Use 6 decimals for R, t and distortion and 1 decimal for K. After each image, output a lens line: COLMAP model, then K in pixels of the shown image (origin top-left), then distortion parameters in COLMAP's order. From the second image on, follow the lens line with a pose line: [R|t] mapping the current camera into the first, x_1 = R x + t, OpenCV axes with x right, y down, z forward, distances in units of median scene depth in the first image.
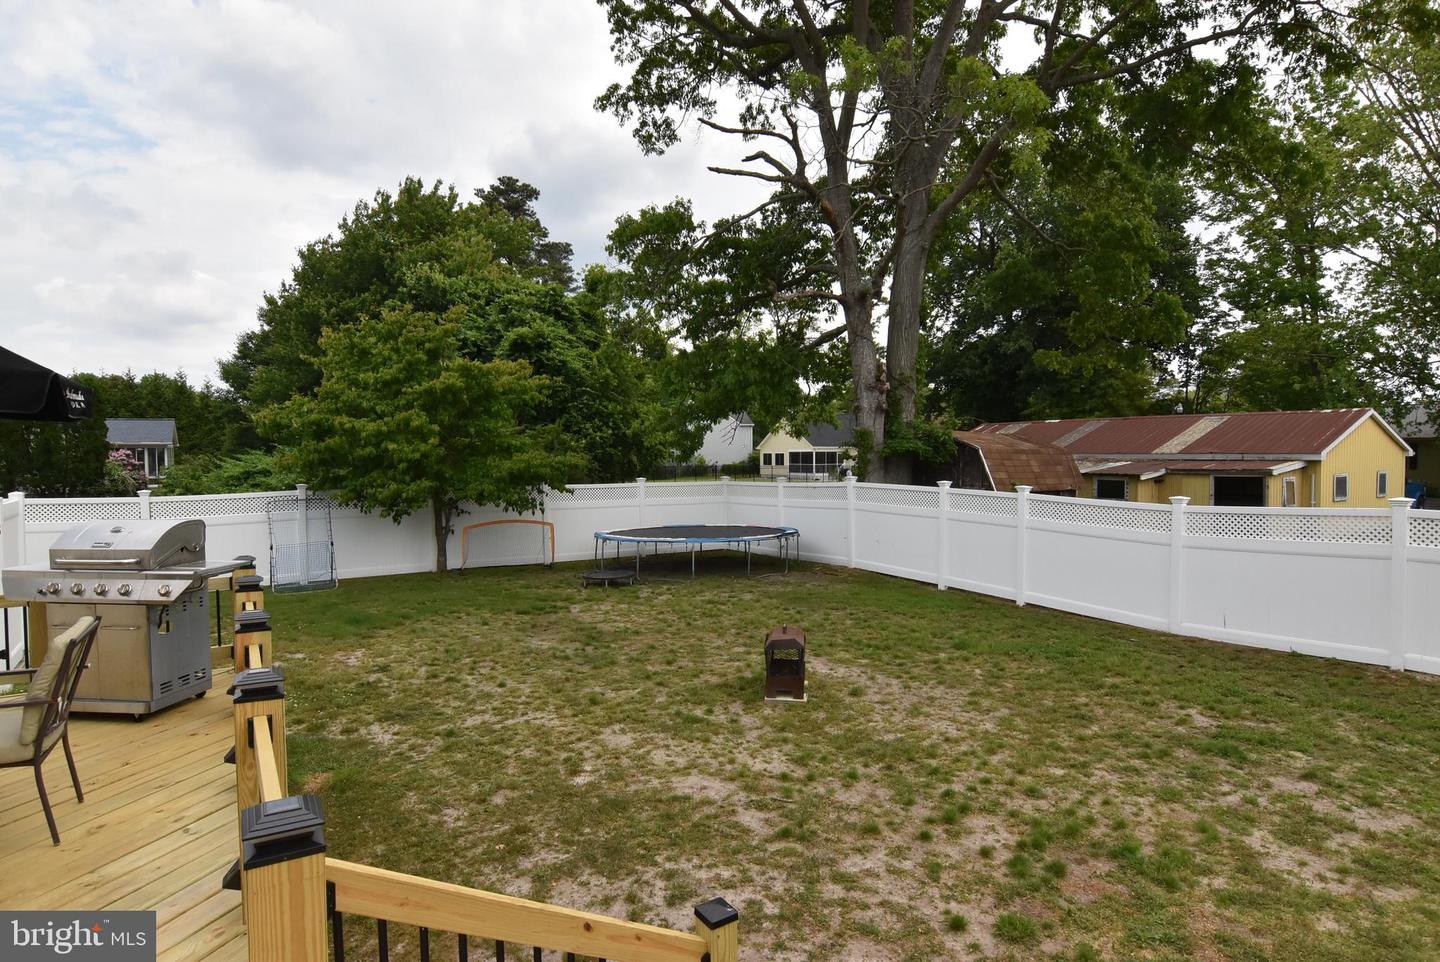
lens RADIAL K [[769.6, 0, 721.3], [0, 769.6, 482.5], [0, 0, 1]] dist [0.001323, -0.018890]
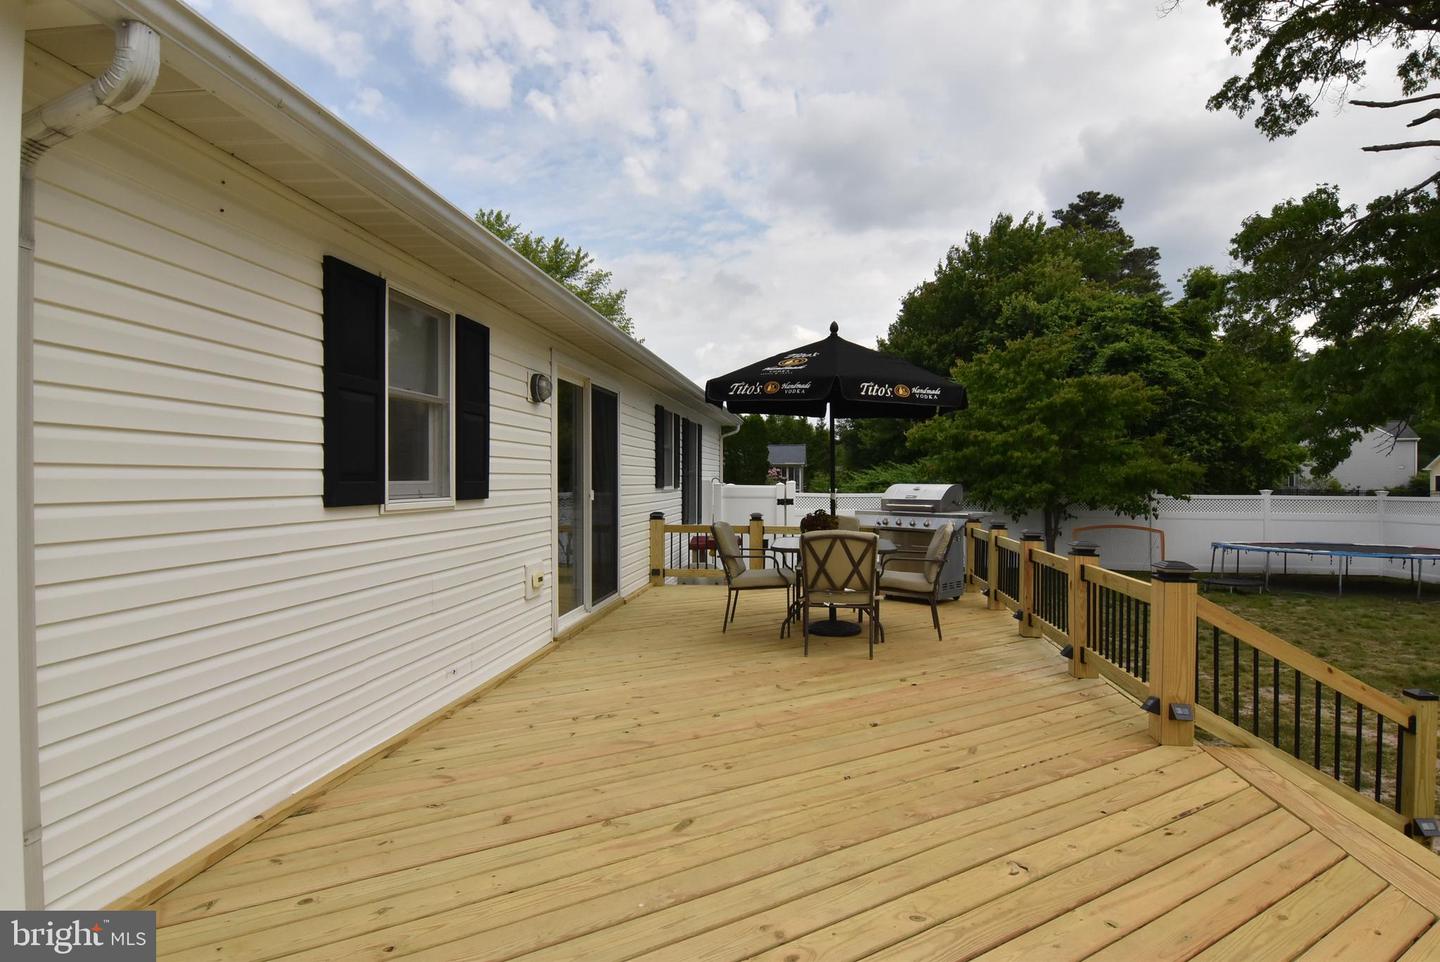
lens RADIAL K [[769.6, 0, 713.6], [0, 769.6, 485.5], [0, 0, 1]] dist [0.001323, -0.018890]
pose [[0.761810, 0.011352, -0.647702, -0.010803], [-0.029775, 0.999403, -0.017504, 0.020169], [0.647116, 0.032620, 0.761693, -0.111987]]
